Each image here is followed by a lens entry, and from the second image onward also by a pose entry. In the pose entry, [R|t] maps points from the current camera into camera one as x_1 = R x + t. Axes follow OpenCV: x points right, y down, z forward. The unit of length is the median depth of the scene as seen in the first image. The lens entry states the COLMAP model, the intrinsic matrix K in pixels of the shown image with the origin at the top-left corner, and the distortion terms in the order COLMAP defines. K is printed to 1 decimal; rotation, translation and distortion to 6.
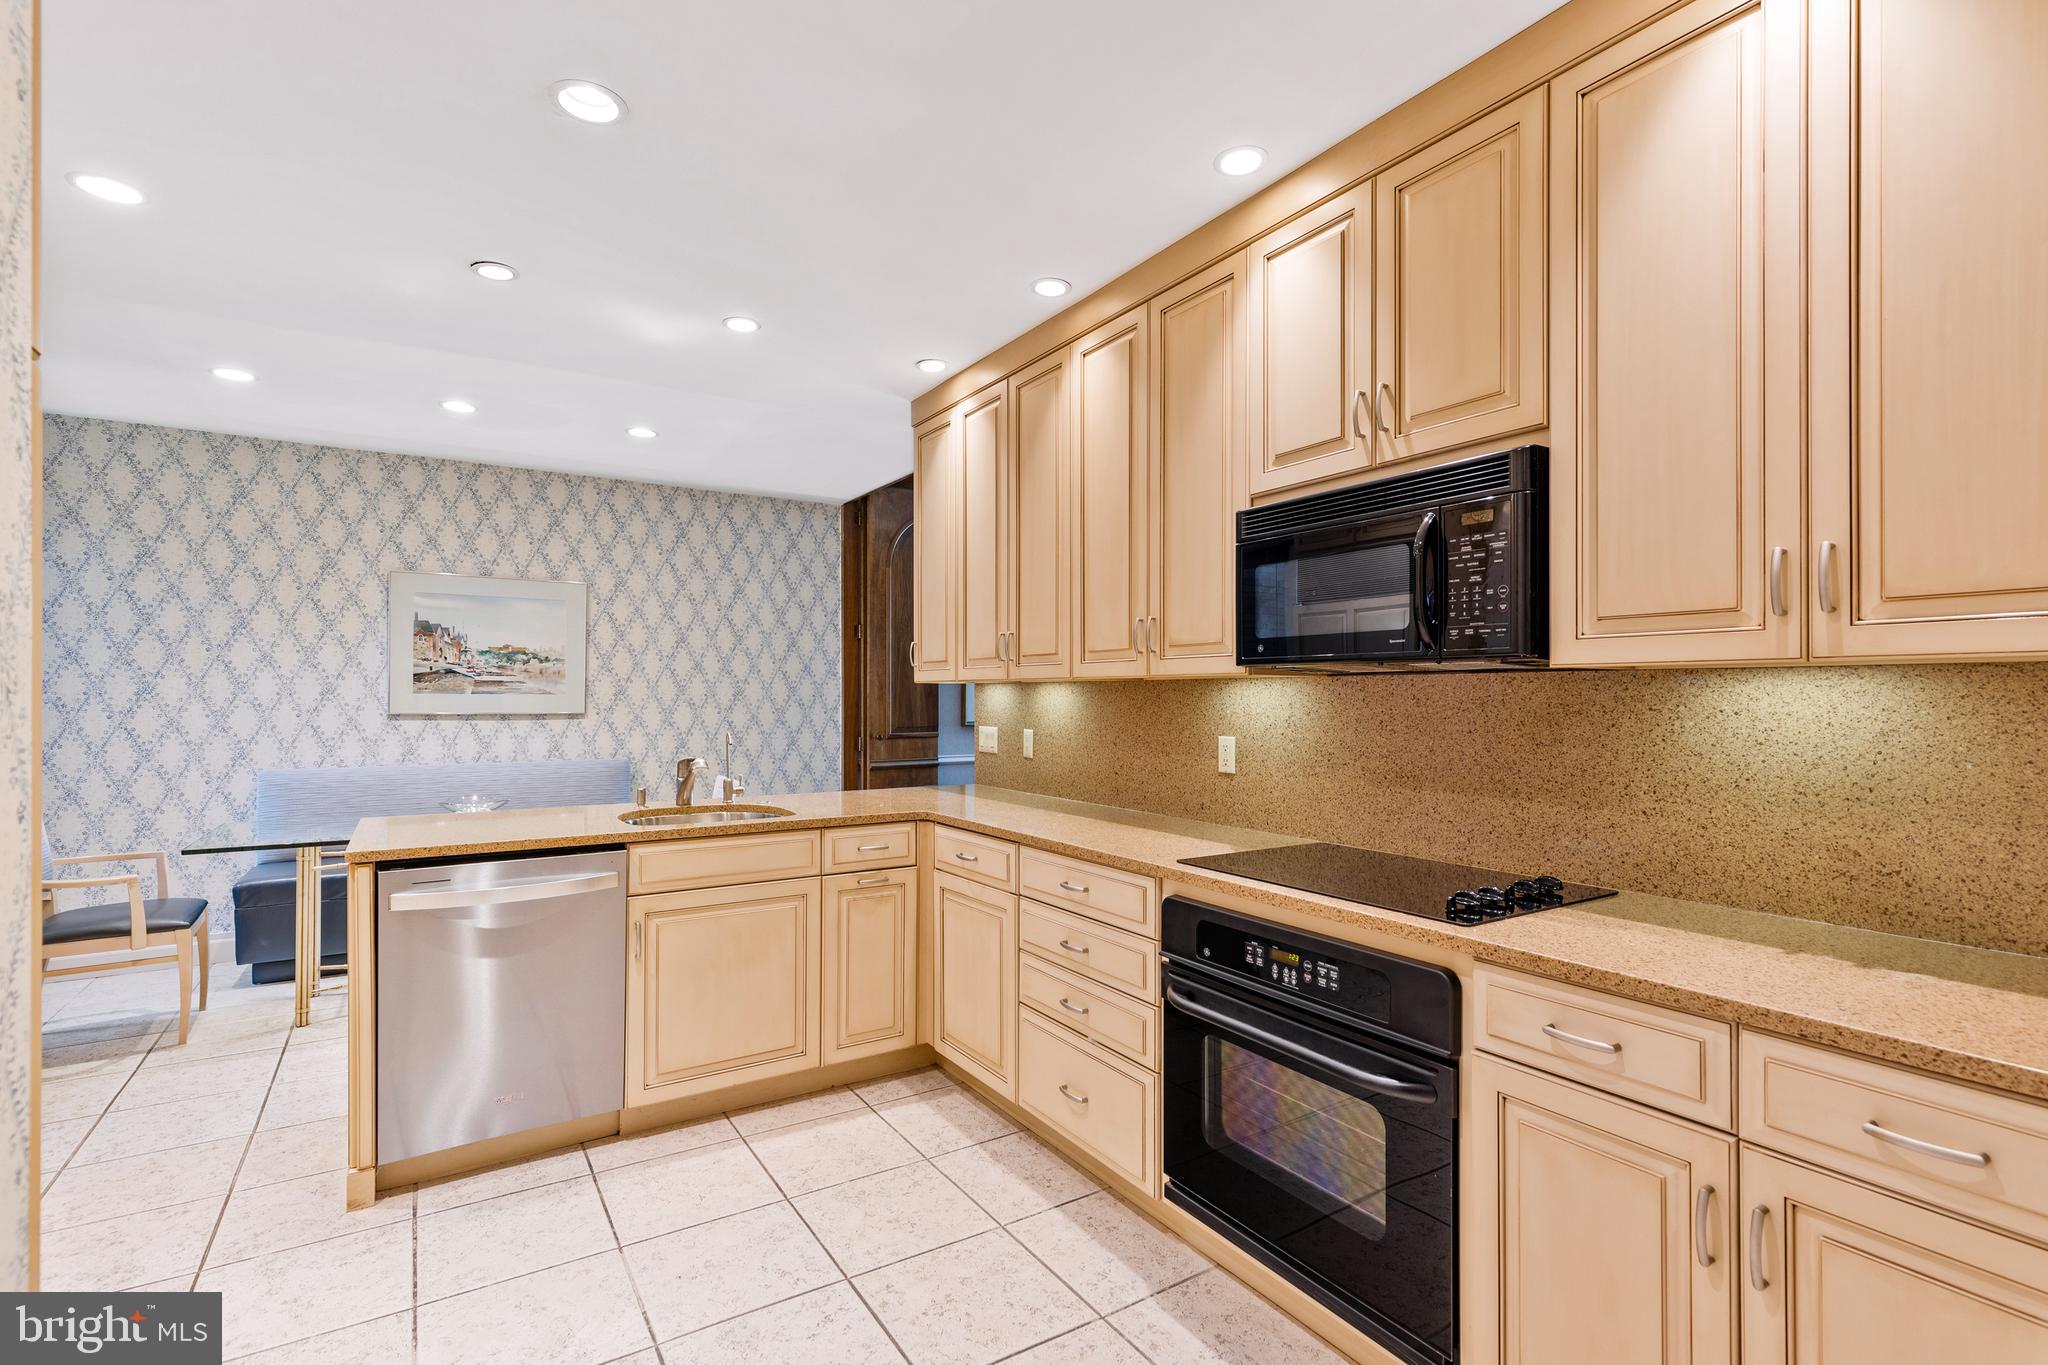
lens RADIAL K [[940.1, 0, 1022.5], [0, 940.1, 693.2], [0, 0, 1]] dist [0.005582, -0.000710]
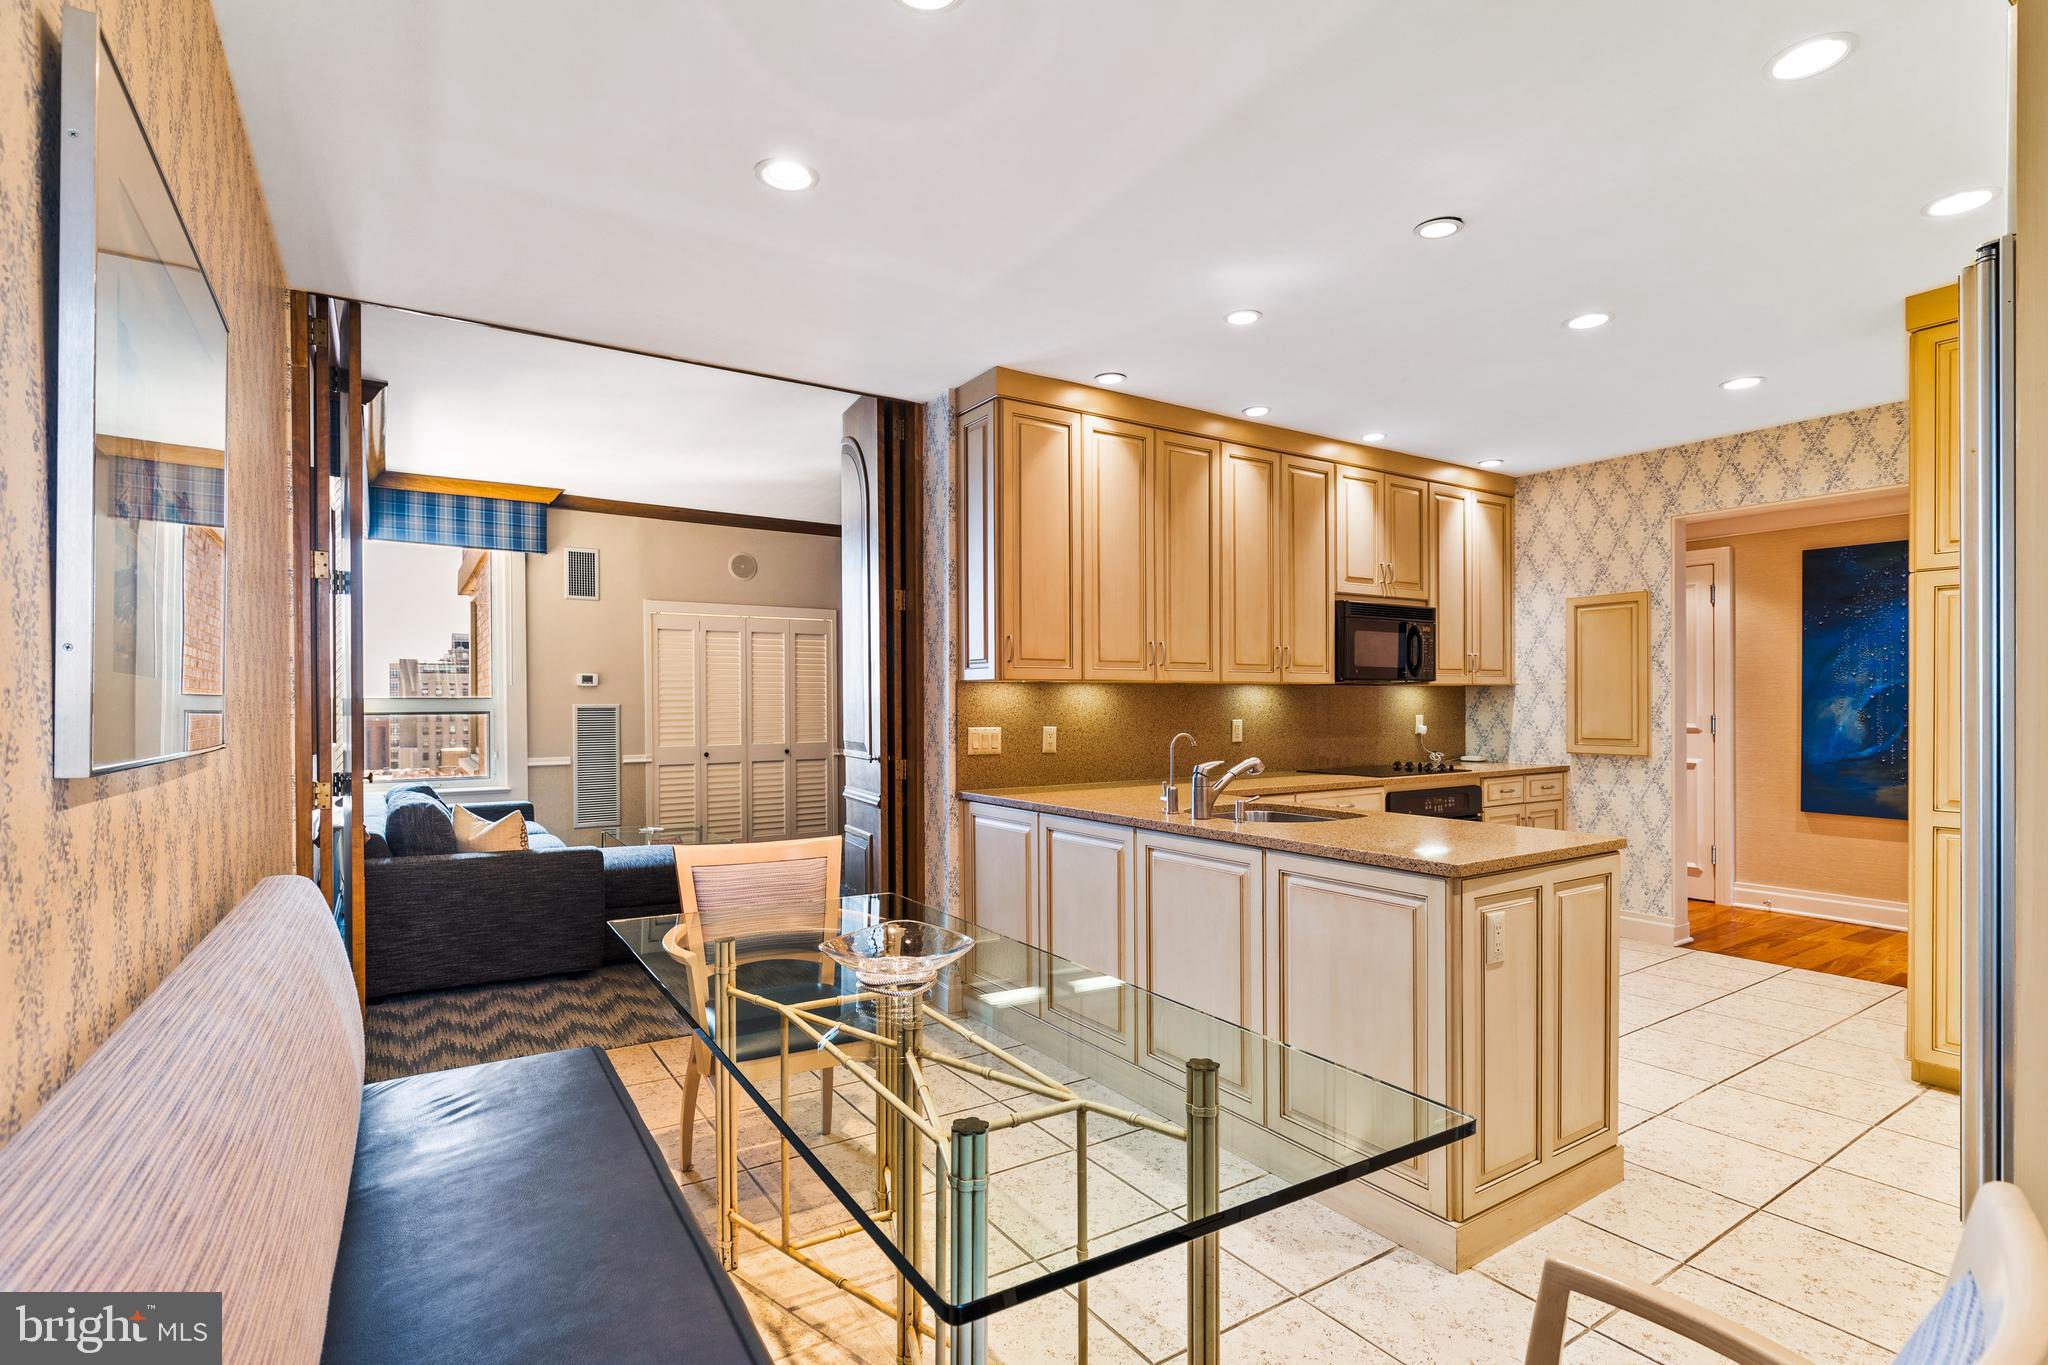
lens RADIAL K [[977.7, 0, 1024.4], [0, 977.7, 695.8], [0, 0, 1]] dist [-0.004755, 0.000350]
pose [[-0.004789, 0.000883, 0.999988, -0.908728], [-0.000335, 1.000000, -0.000885, 0.003713], [-0.999988, -0.000340, -0.004789, 0.844805]]
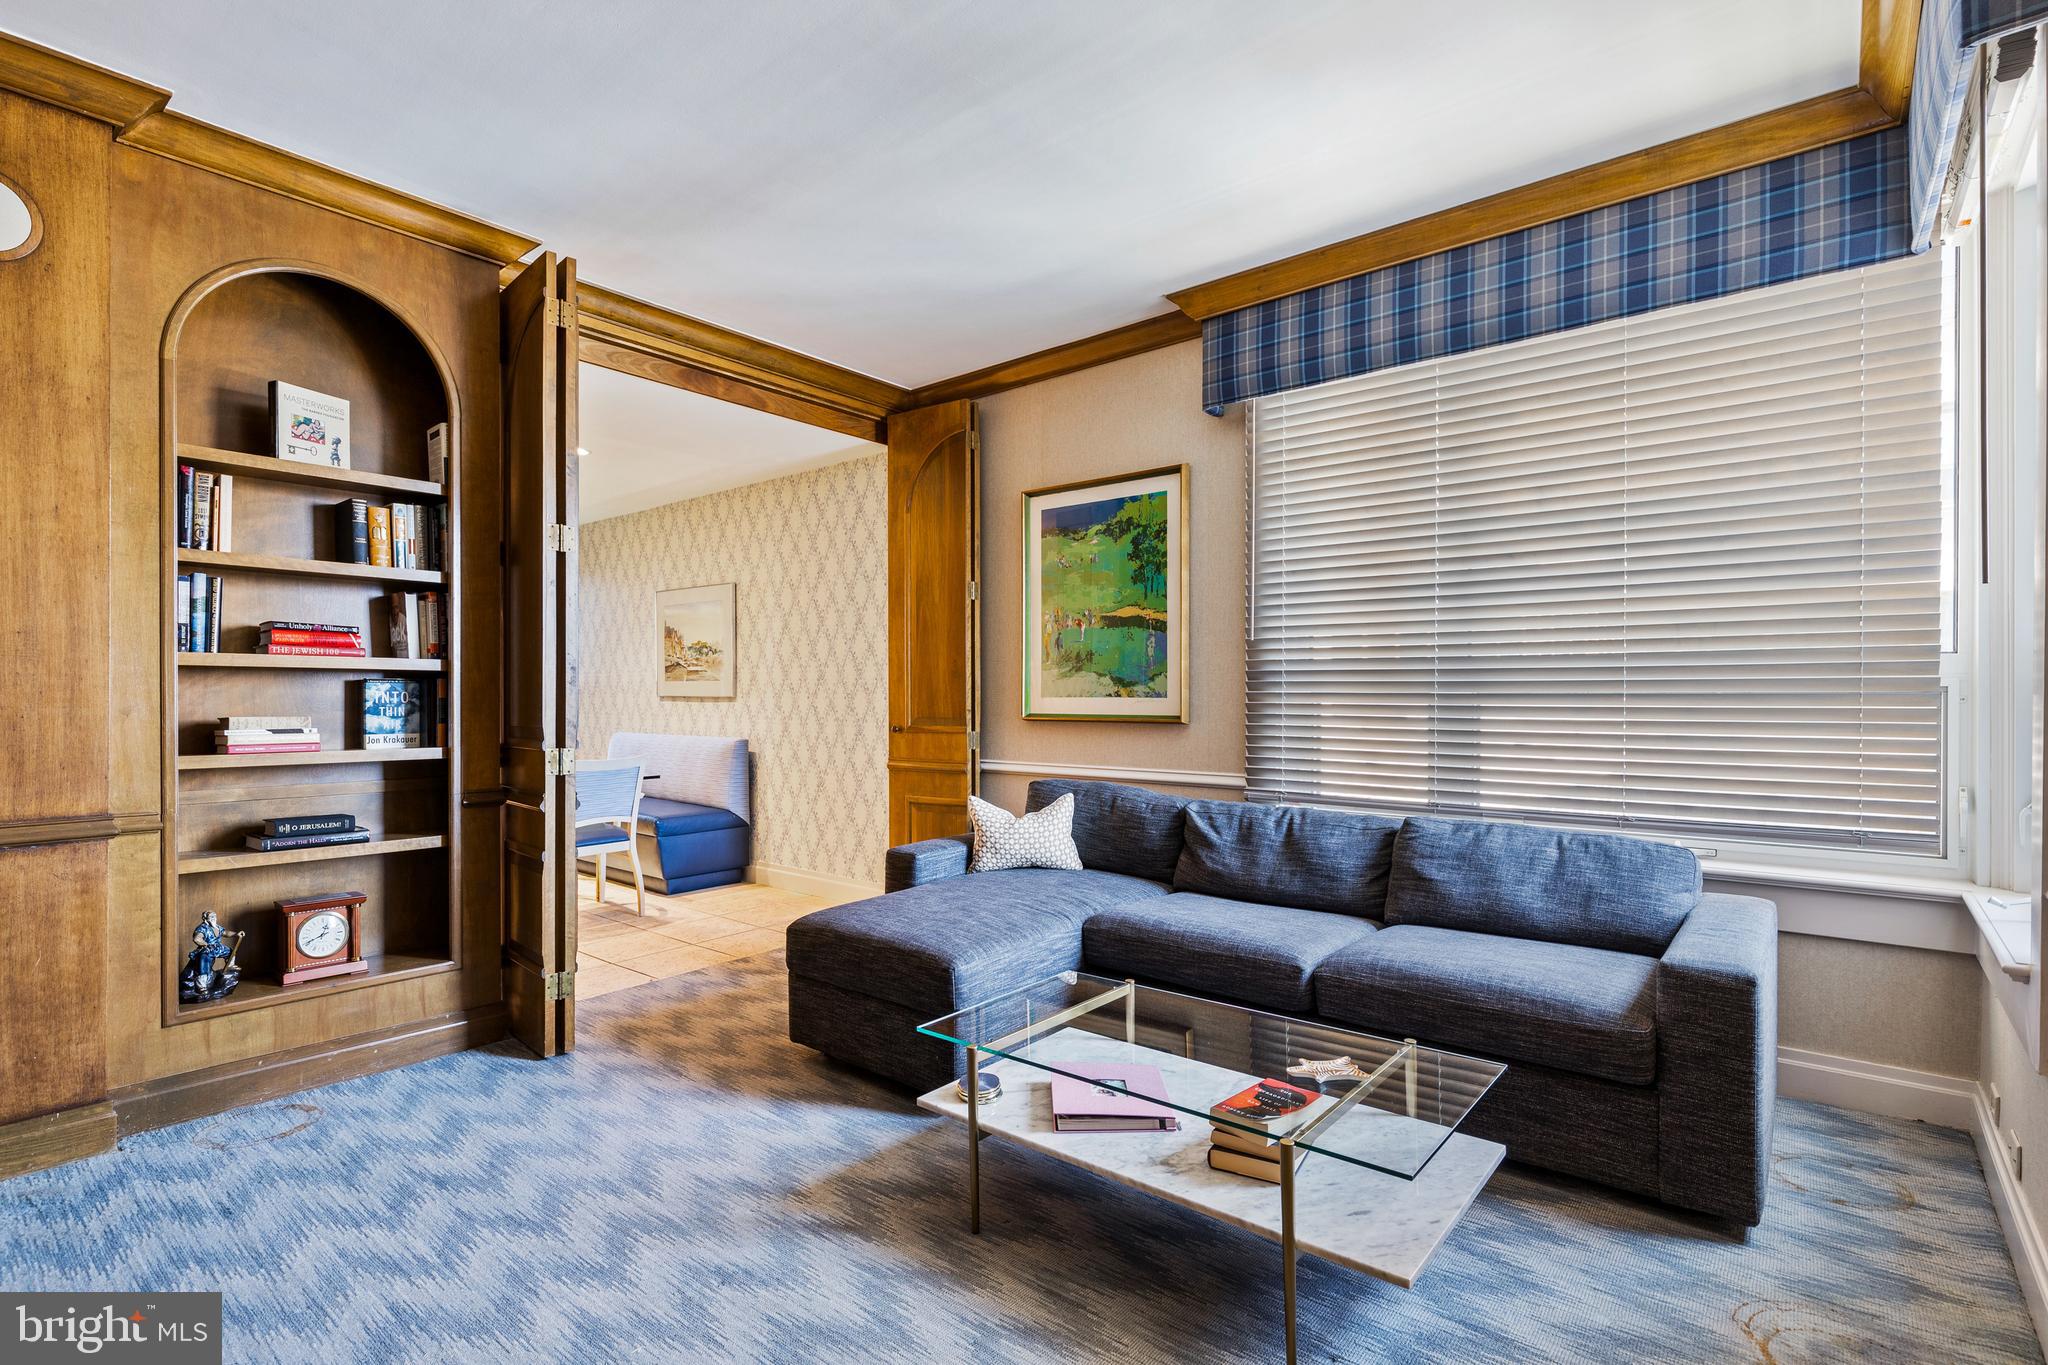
lens RADIAL K [[977.7, 0, 1048.6], [0, 977.7, 697.3], [0, 0, 1]] dist [-0.004755, 0.000350]
pose [[0.312024, -0.002330, -0.950071, 0.892450], [0.002715, 0.999995, -0.001561, 0.028296], [0.950070, -0.002092, 0.312029, 1.143901]]
